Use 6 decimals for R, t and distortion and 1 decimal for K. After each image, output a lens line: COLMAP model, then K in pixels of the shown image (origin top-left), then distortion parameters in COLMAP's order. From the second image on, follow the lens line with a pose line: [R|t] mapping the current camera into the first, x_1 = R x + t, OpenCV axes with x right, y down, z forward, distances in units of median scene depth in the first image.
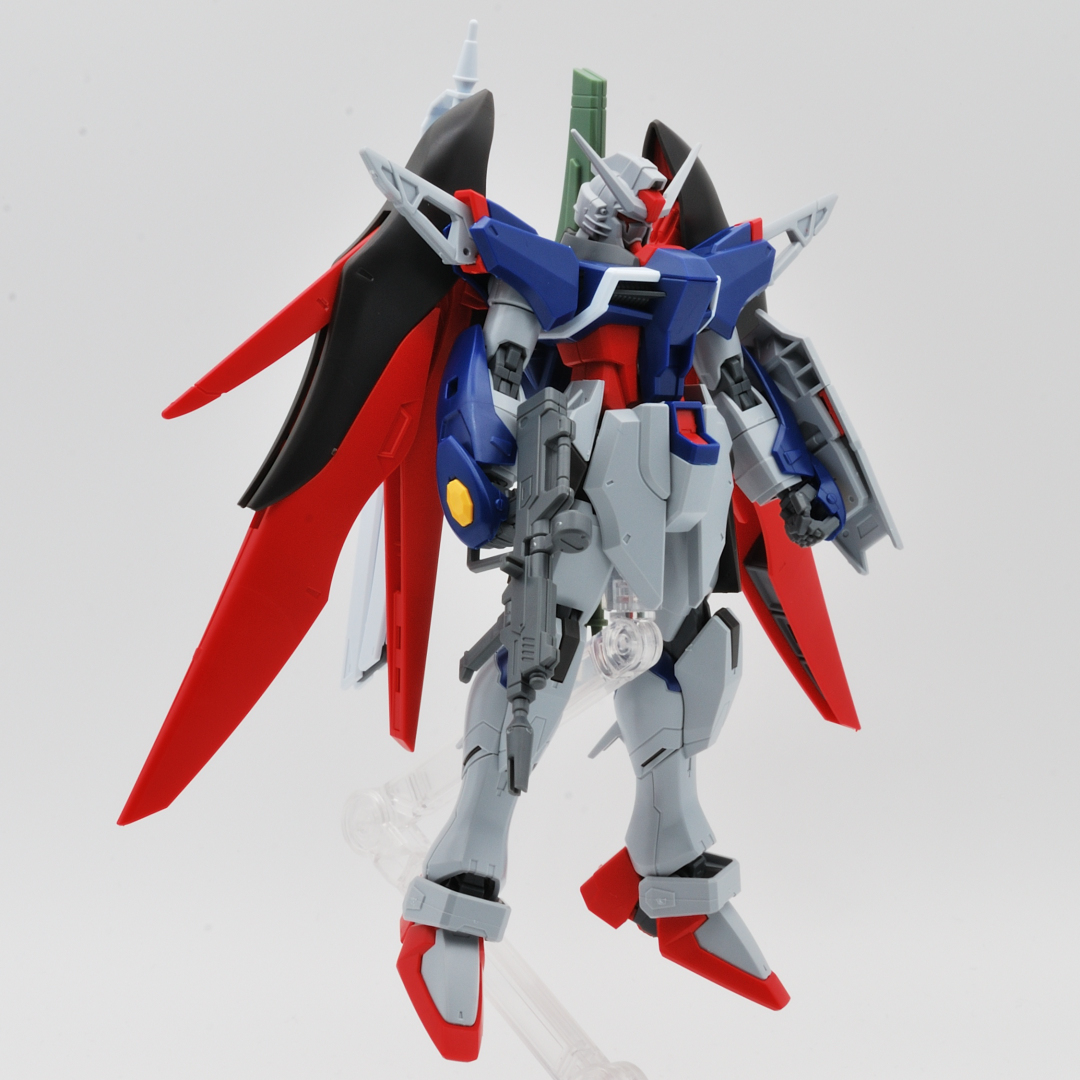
lens RADIAL K [[3348.3, 0, 540.0], [0, 3348.3, 540.0], [0, 0, 1]] dist [-0.013088, -0.204522]
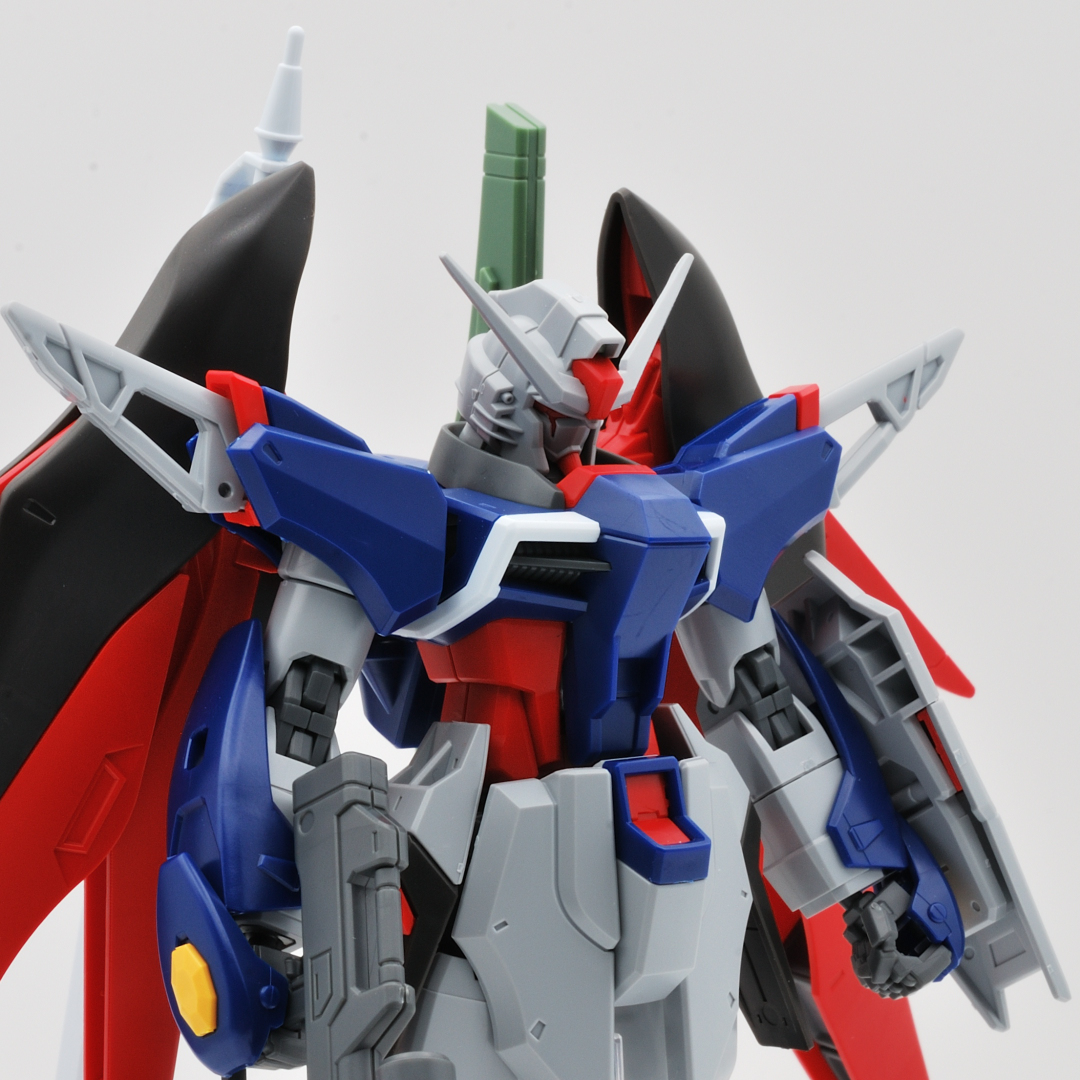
lens RADIAL K [[3348.3, 0, 540.0], [0, 3348.3, 540.0], [0, 0, 1]] dist [-0.013088, -0.204522]
pose [[0.997259, 0.007403, -0.073616, 0.062413], [-0.004348, 0.999126, 0.041571, -0.095099], [0.073860, -0.041137, 0.996420, 0.457749]]
